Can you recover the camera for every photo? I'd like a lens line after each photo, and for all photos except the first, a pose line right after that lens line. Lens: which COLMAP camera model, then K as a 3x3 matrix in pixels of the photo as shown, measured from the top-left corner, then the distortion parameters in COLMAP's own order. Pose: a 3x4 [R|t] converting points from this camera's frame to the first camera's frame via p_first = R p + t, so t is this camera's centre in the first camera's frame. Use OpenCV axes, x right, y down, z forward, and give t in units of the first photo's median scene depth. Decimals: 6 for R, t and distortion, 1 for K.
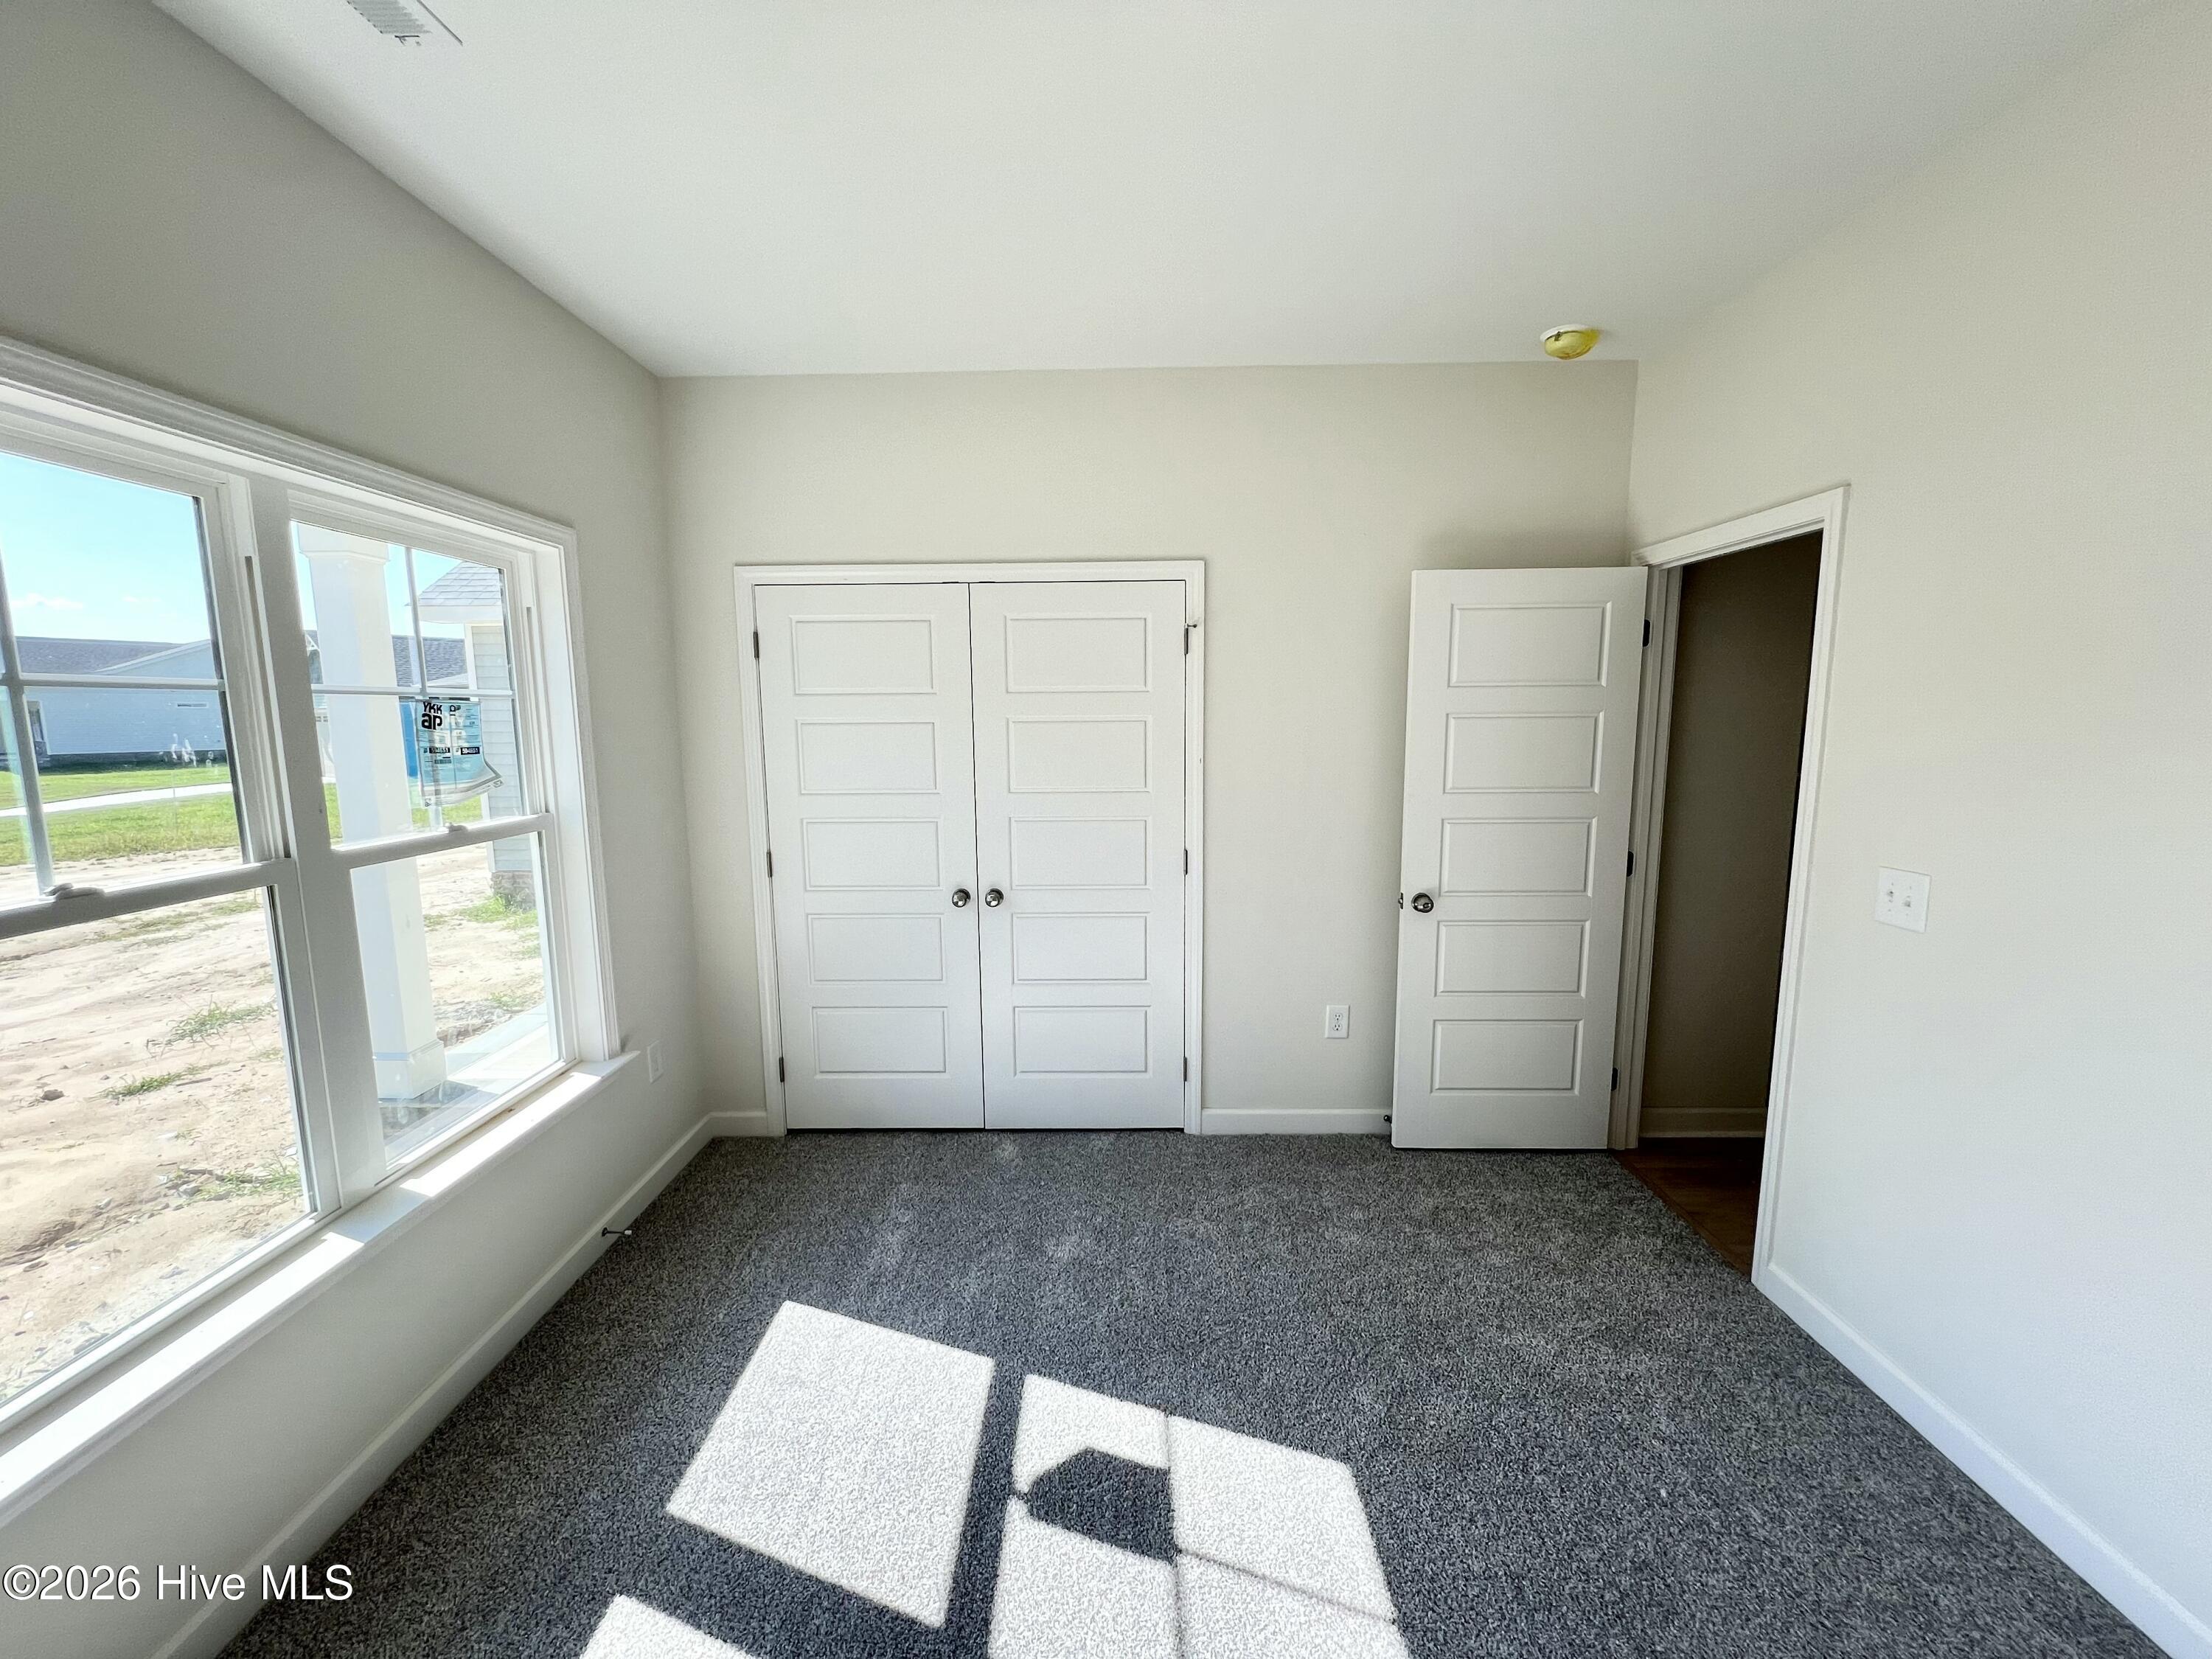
lens RADIAL K [[888.5, 0, 1108.0], [0, 888.5, 822.0], [0, 0, 1]] dist [0.000150, -0.000294]
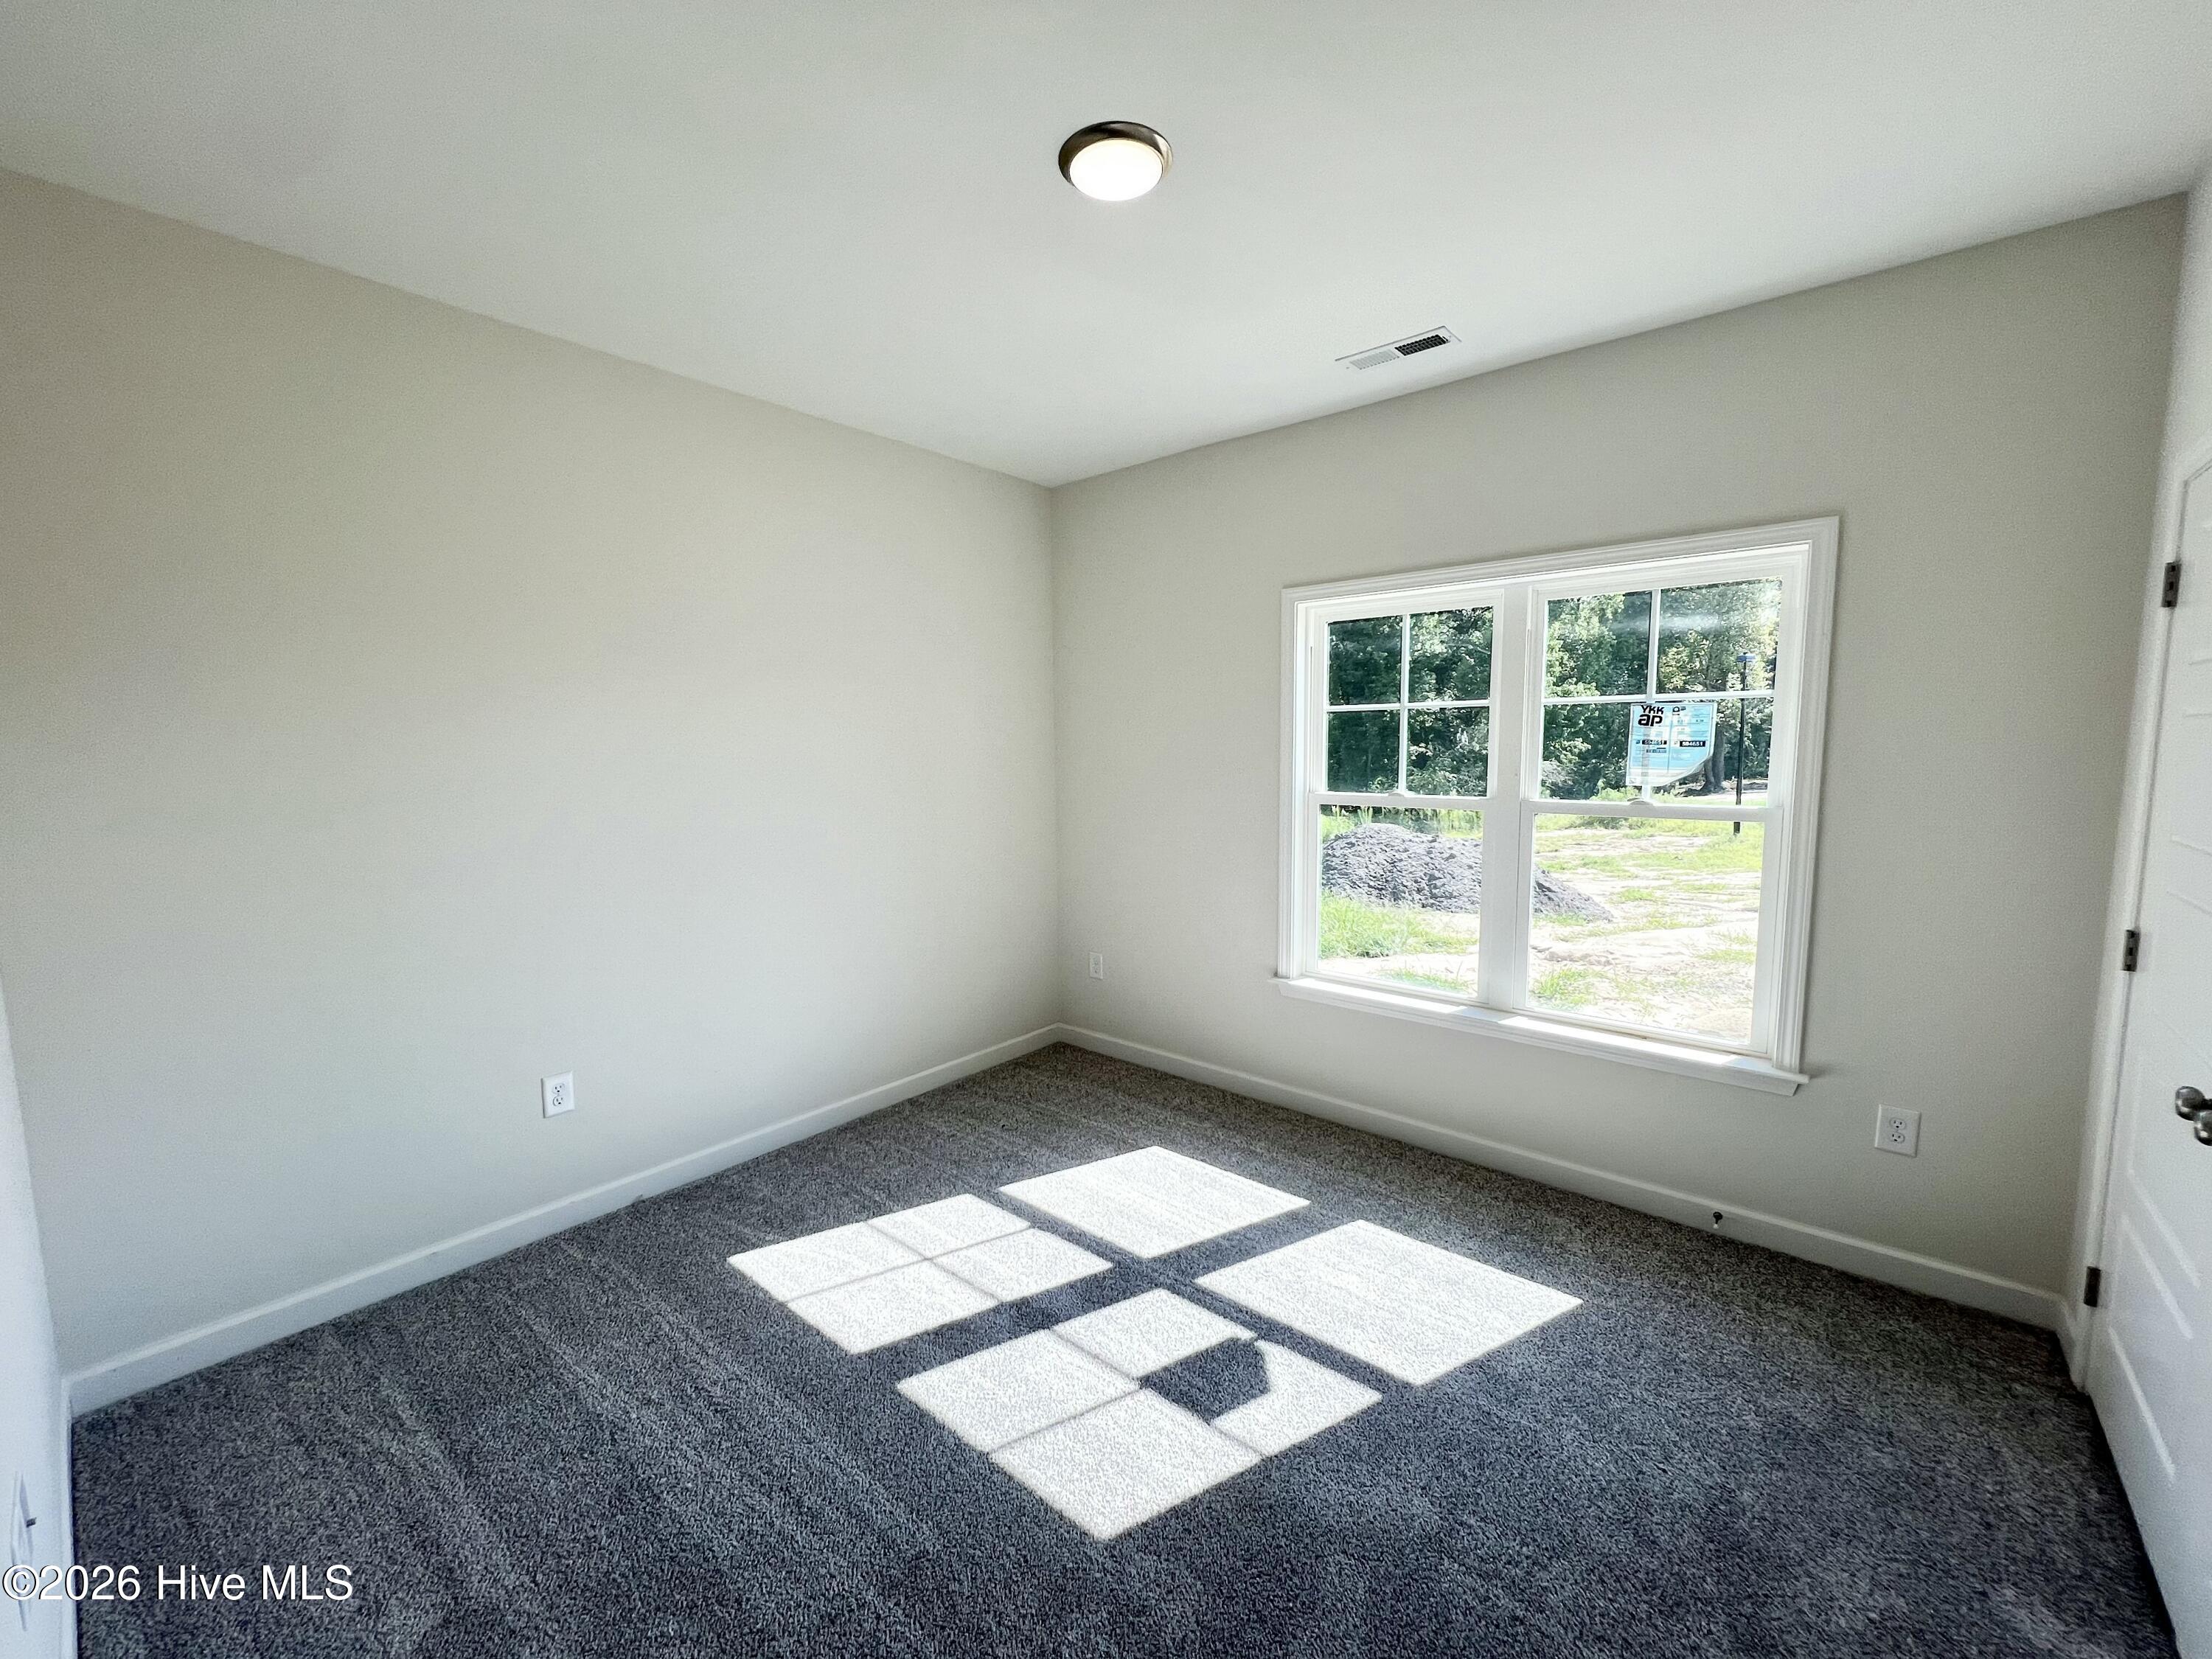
lens RADIAL K [[888.5, 0, 1105.0], [0, 888.5, 843.3], [0, 0, 1]] dist [0.000150, -0.000294]
pose [[-0.632713, 0.103830, -0.767394, 0.801498], [-0.085233, 0.975612, 0.202277, -0.138487], [0.769682, 0.193391, -0.608432, 1.272470]]
